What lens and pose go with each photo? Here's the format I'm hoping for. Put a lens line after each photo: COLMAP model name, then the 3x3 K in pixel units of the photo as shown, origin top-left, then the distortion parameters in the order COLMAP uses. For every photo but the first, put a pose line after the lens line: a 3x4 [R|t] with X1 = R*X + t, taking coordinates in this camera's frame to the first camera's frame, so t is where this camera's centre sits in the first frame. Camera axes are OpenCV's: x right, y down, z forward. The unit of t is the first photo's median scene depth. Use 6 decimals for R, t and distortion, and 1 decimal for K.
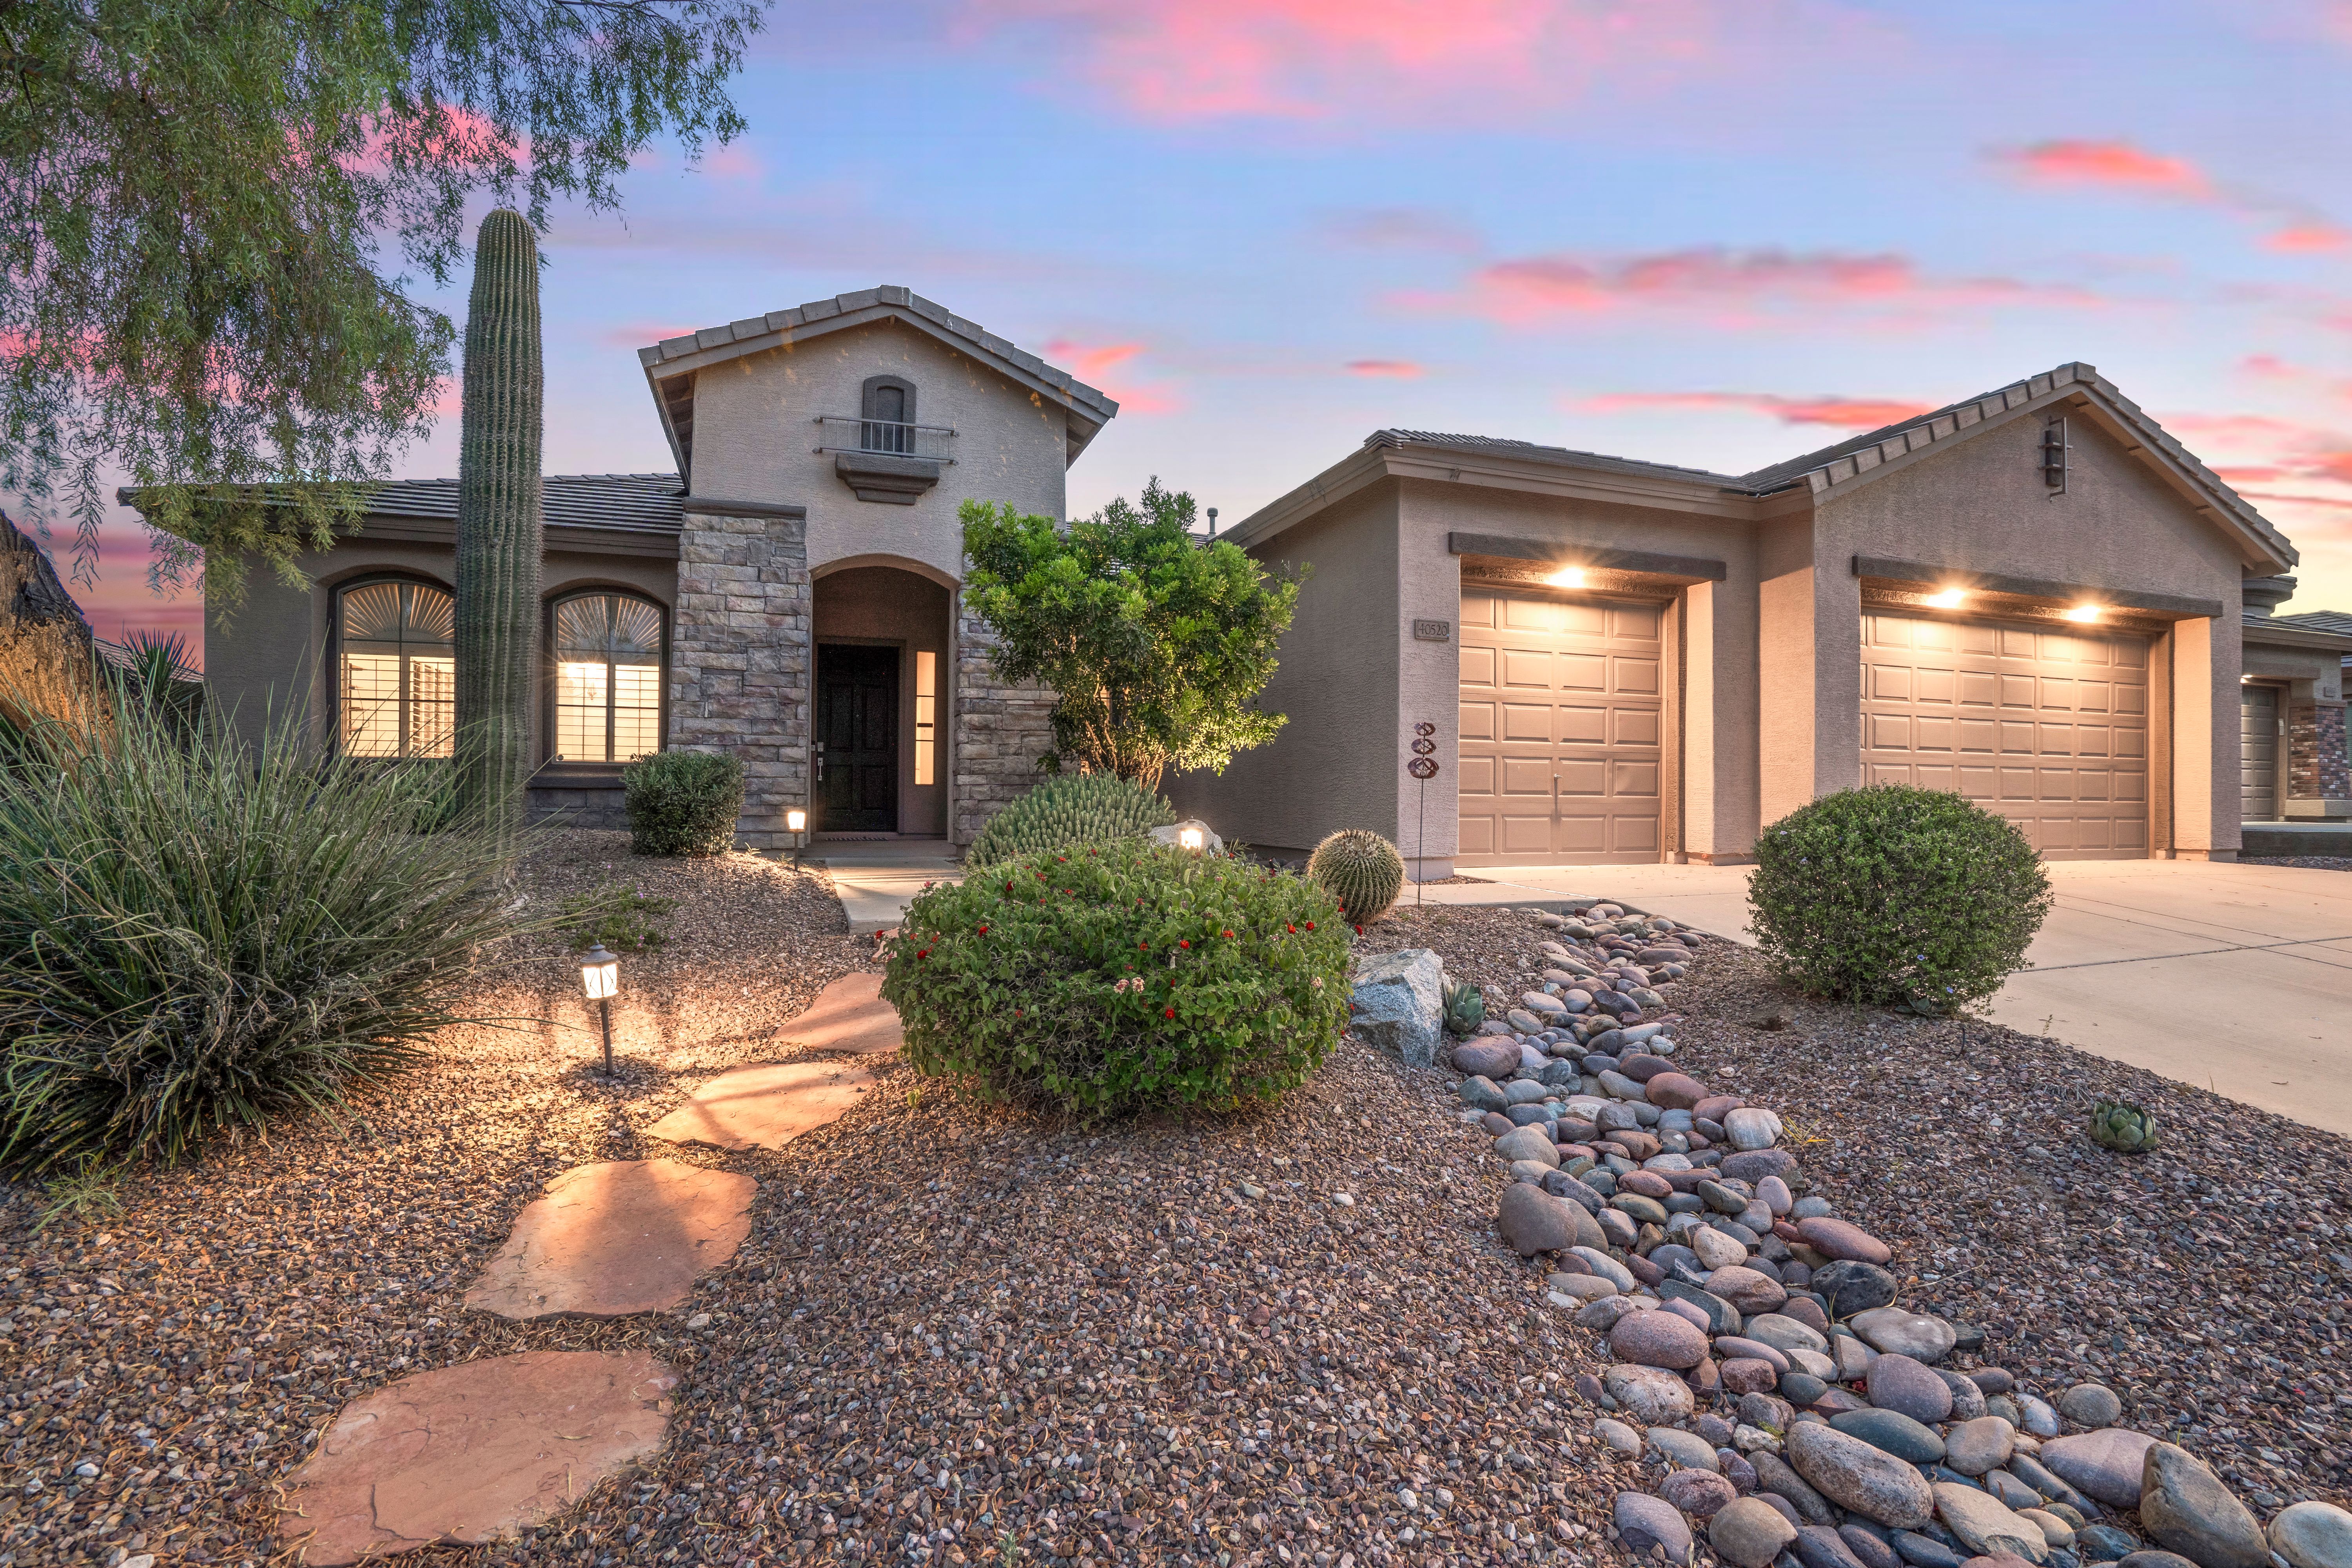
lens RADIAL K [[1095.0, 0, 1158.4], [0, 1095.0, 803.2], [0, 0, 1]] dist [-0.066435, 0.028047]
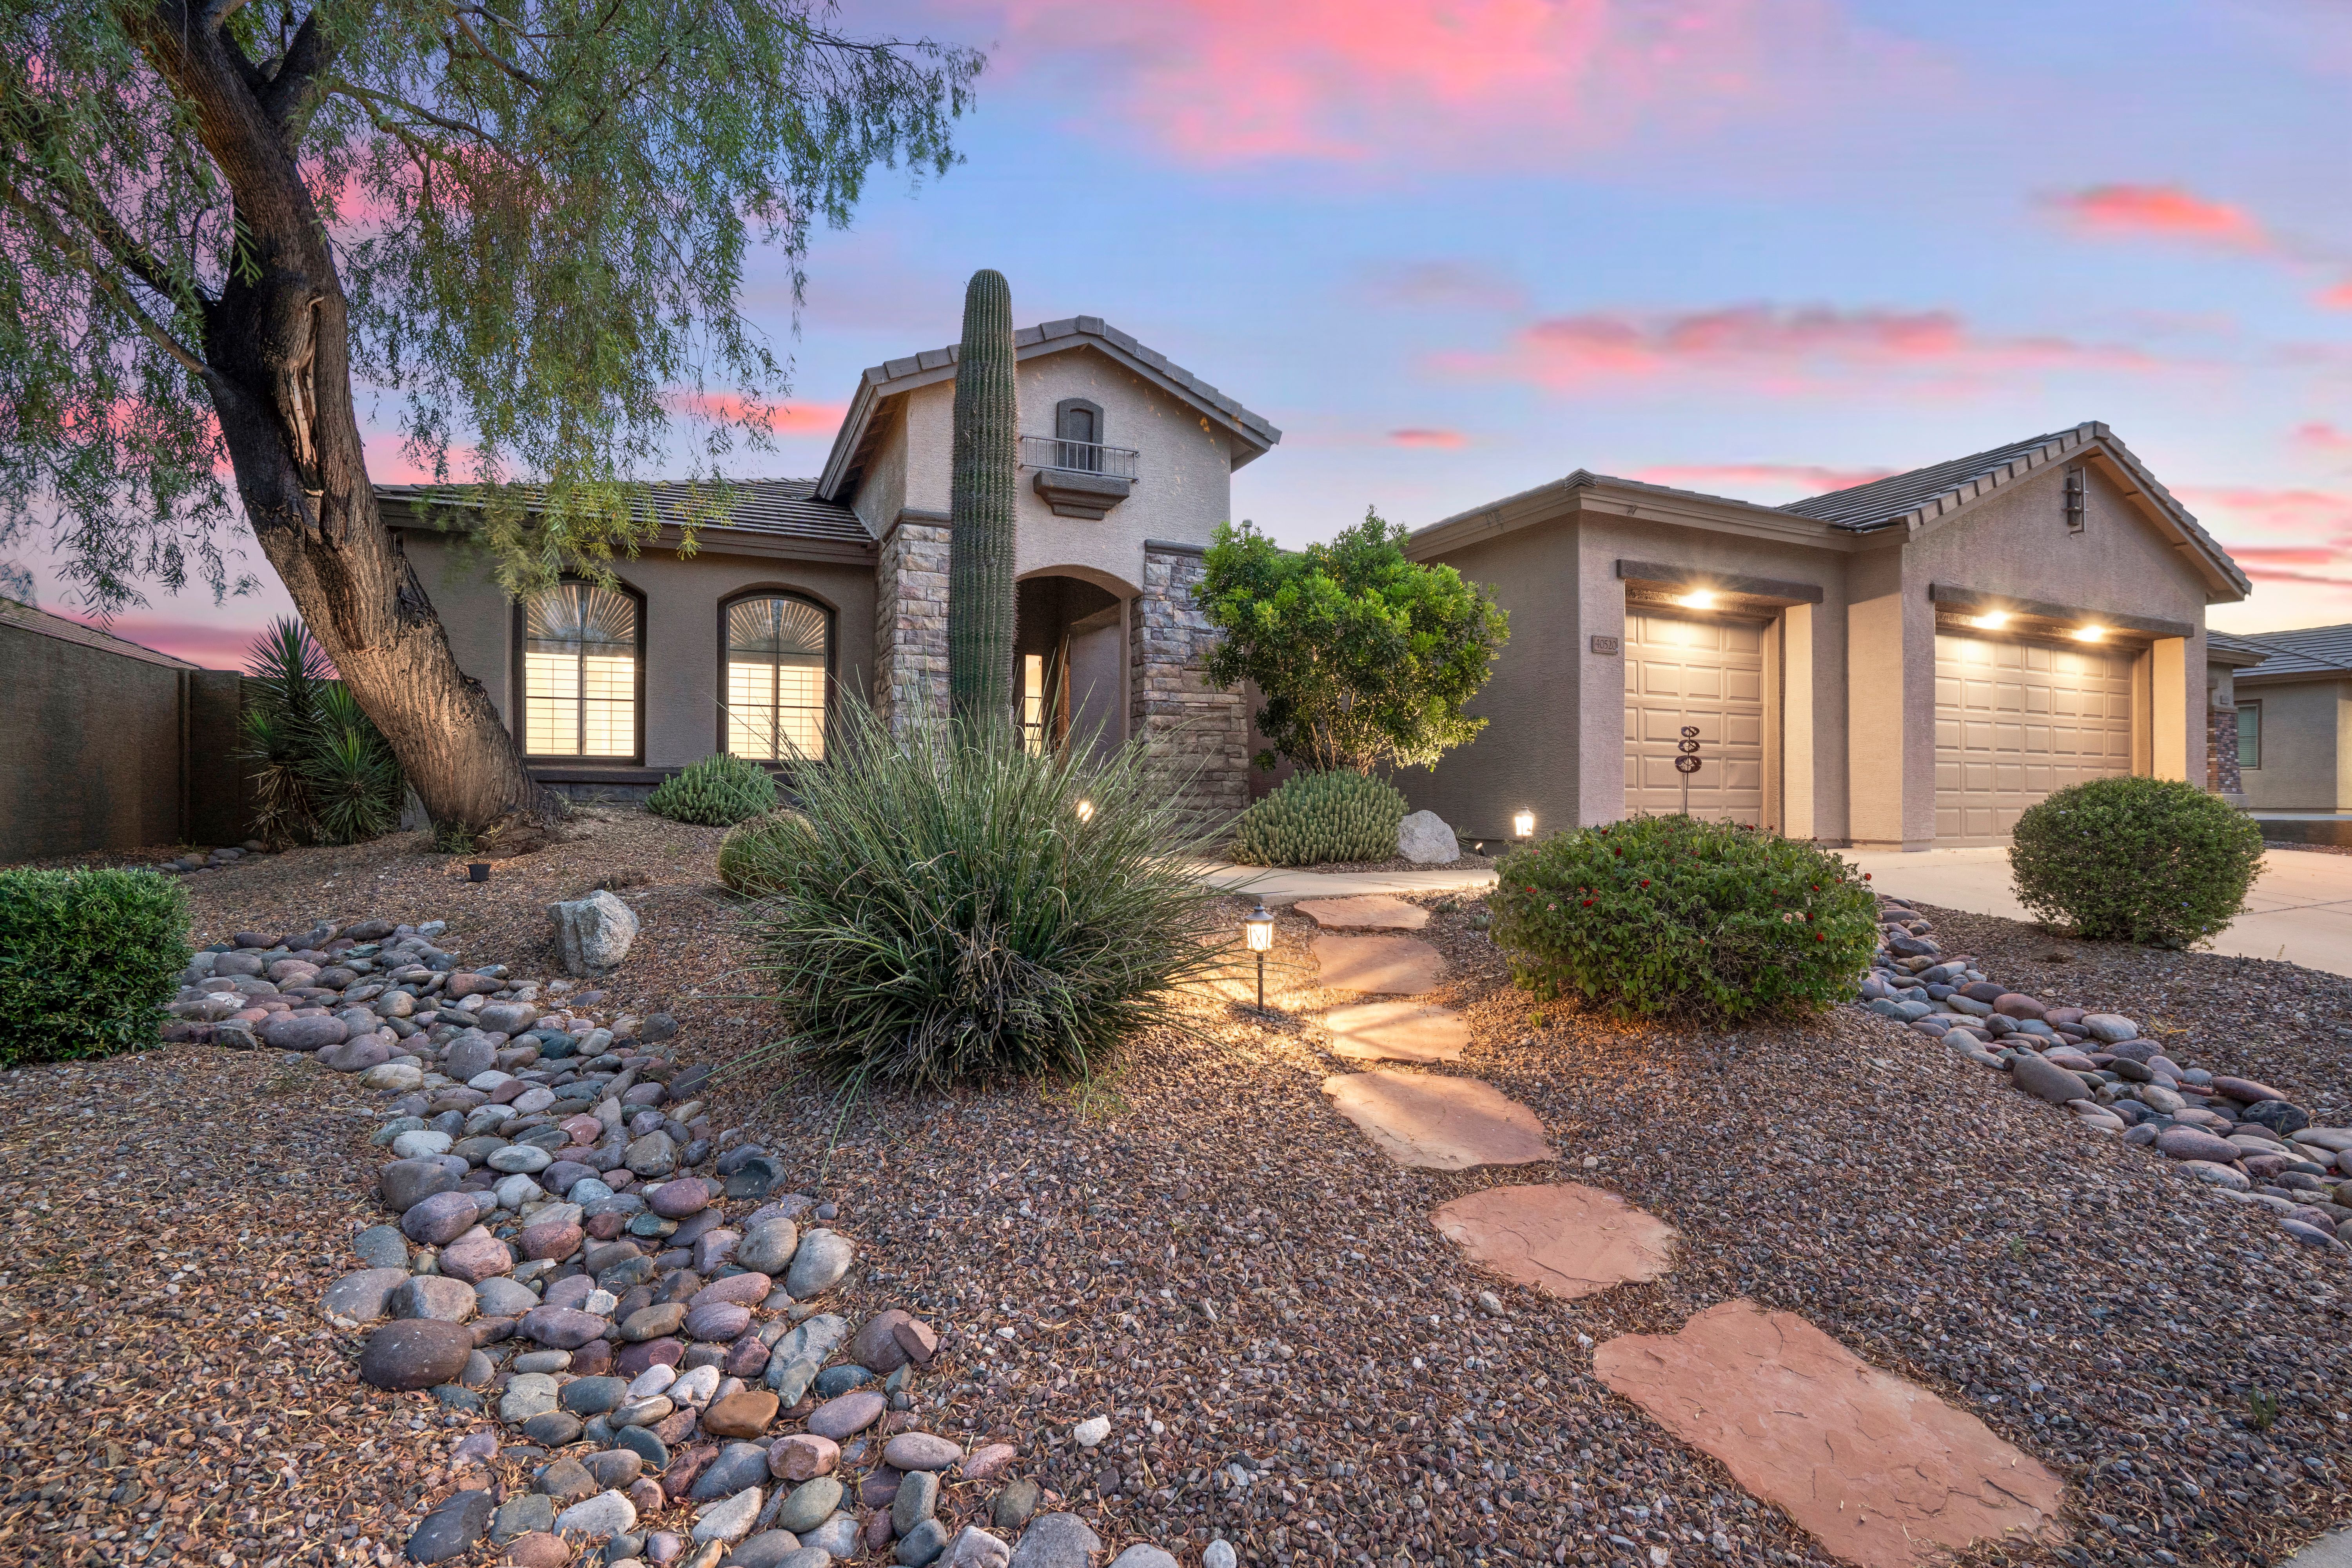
lens RADIAL K [[1095.0, 0, 1158.4], [0, 1095.0, 803.2], [0, 0, 1]] dist [-0.066435, 0.028047]
pose [[0.996090, -0.003272, 0.088281, -0.277342], [0.003282, 0.999995, 0.000038, 0.005644], [-0.088281, 0.000252, 0.996096, -0.081758]]
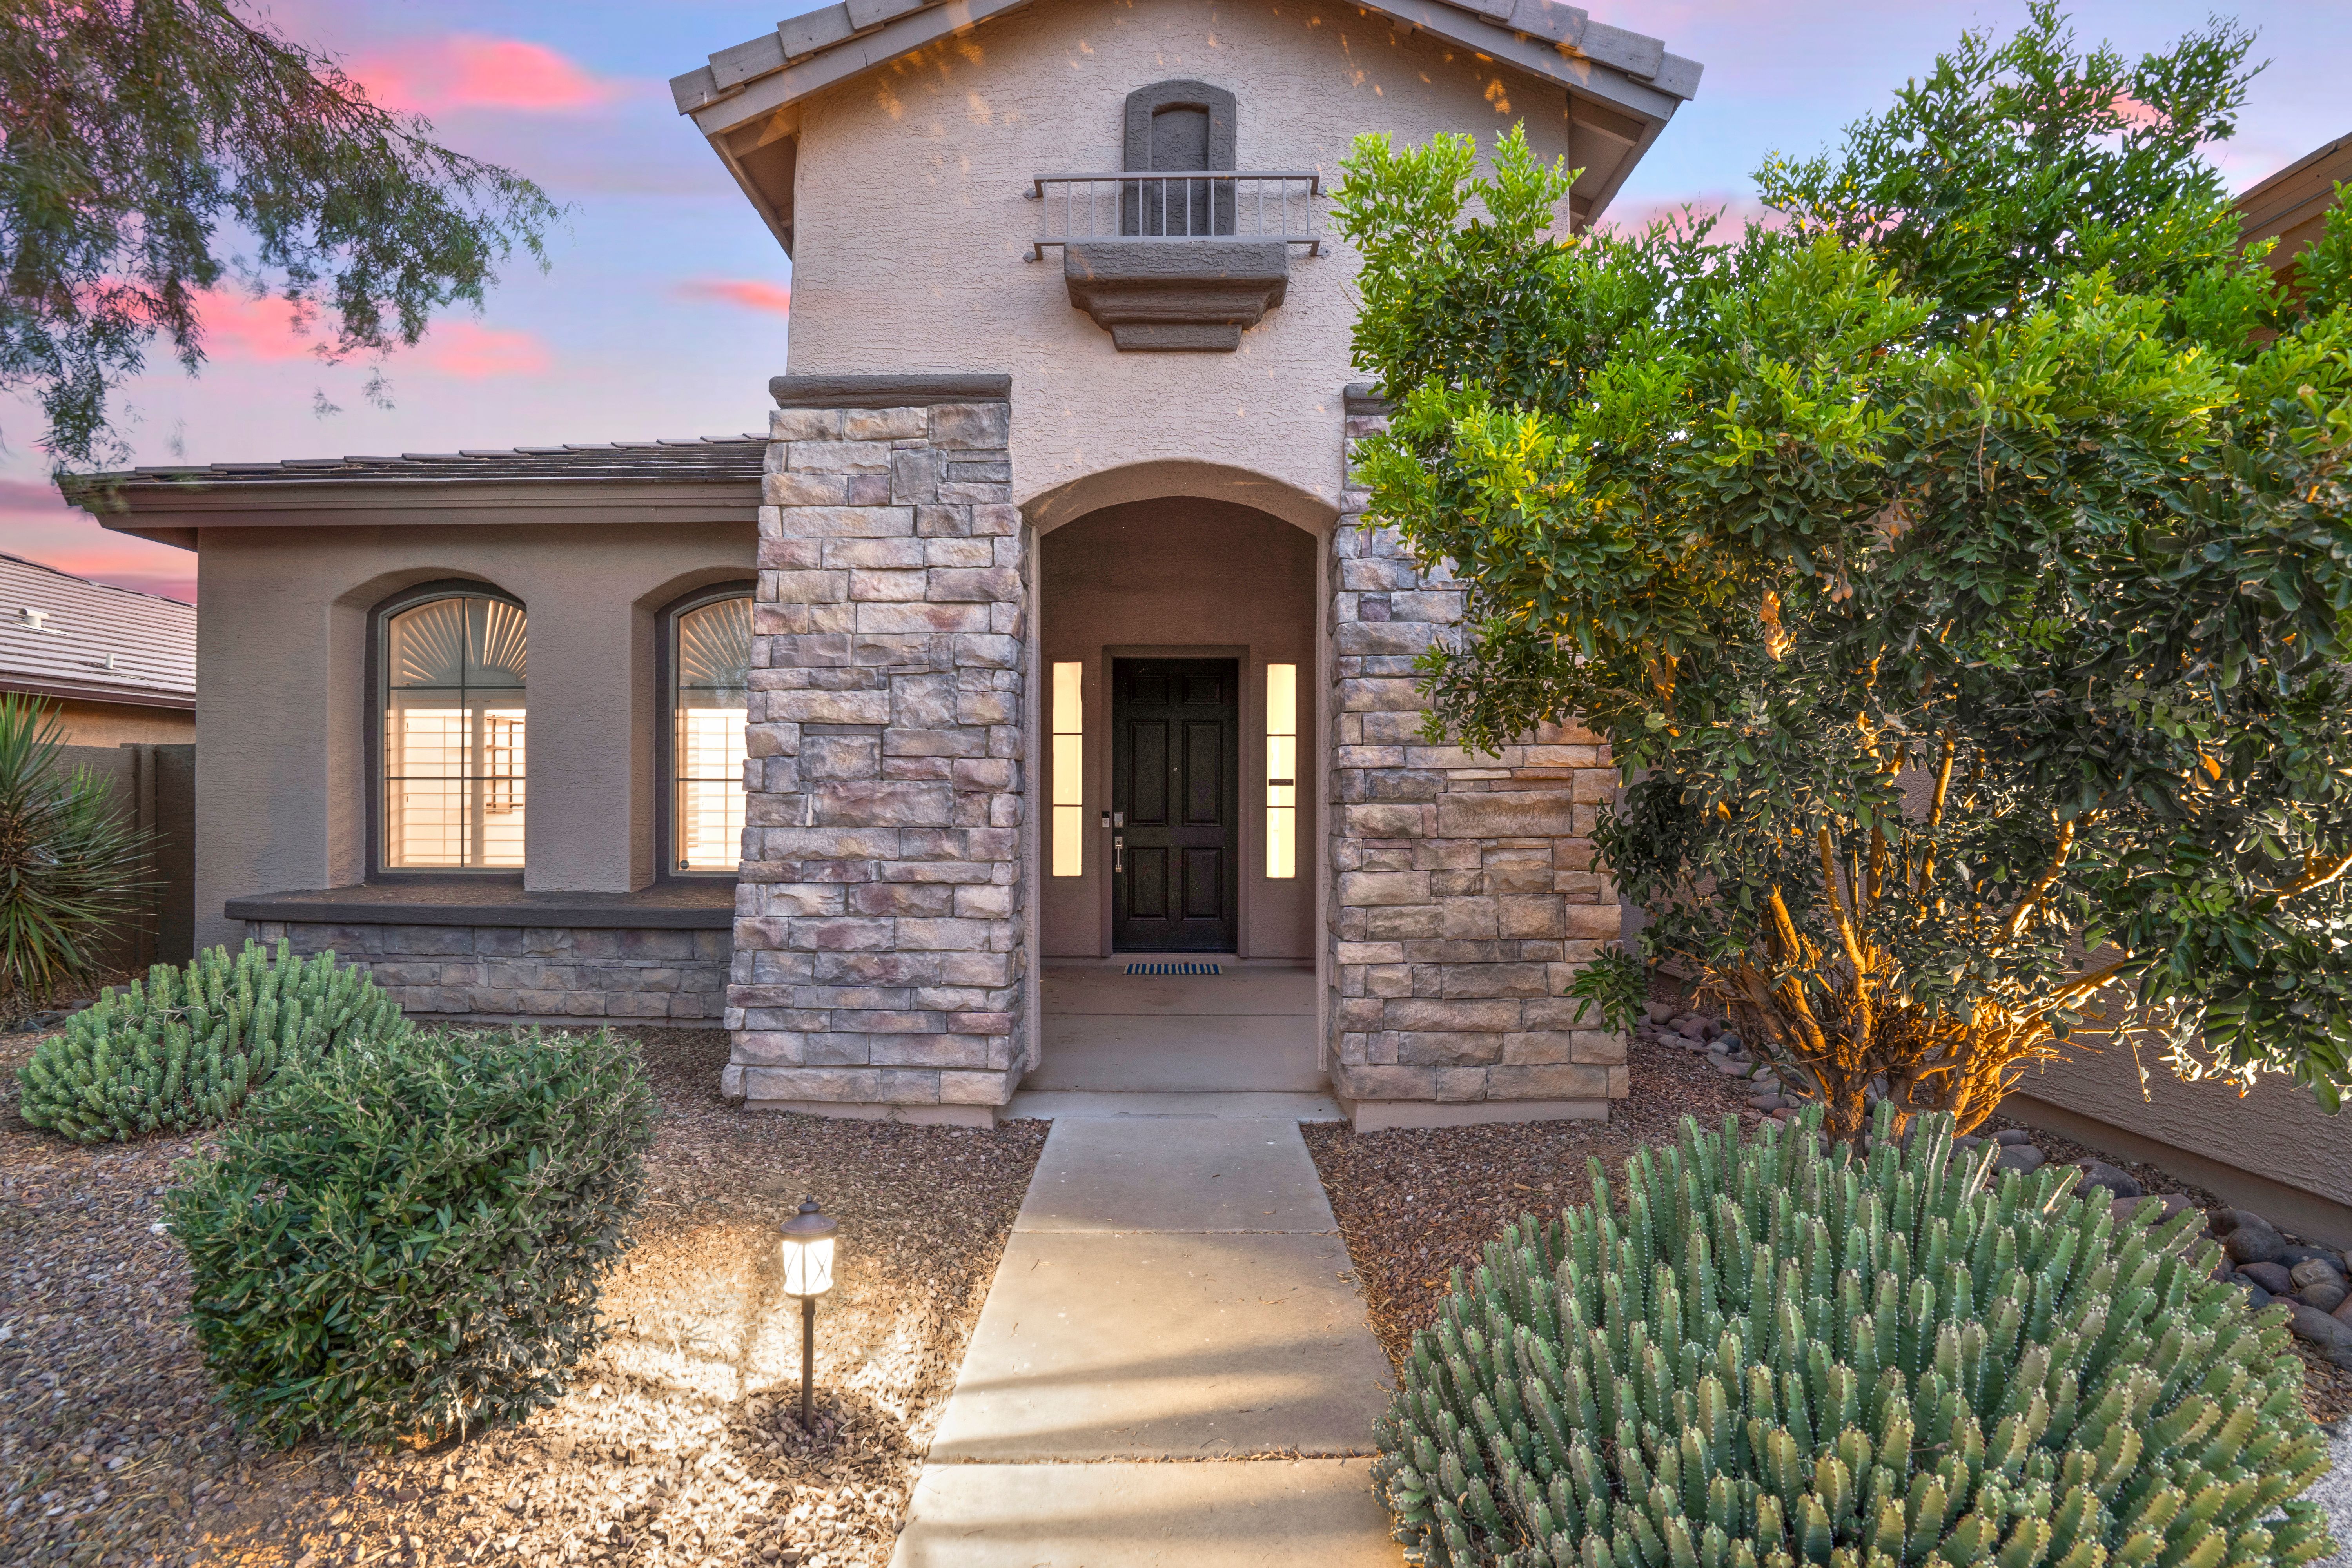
lens RADIAL K [[1095.0, 0, 1158.4], [0, 1095.0, 803.2], [0, 0, 1]] dist [-0.066435, 0.028047]
pose [[0.943219, -0.005656, -0.332124, -0.109438], [0.004164, 0.999978, -0.005203, -0.084143], [0.332146, 0.003525, 0.943221, 0.582298]]
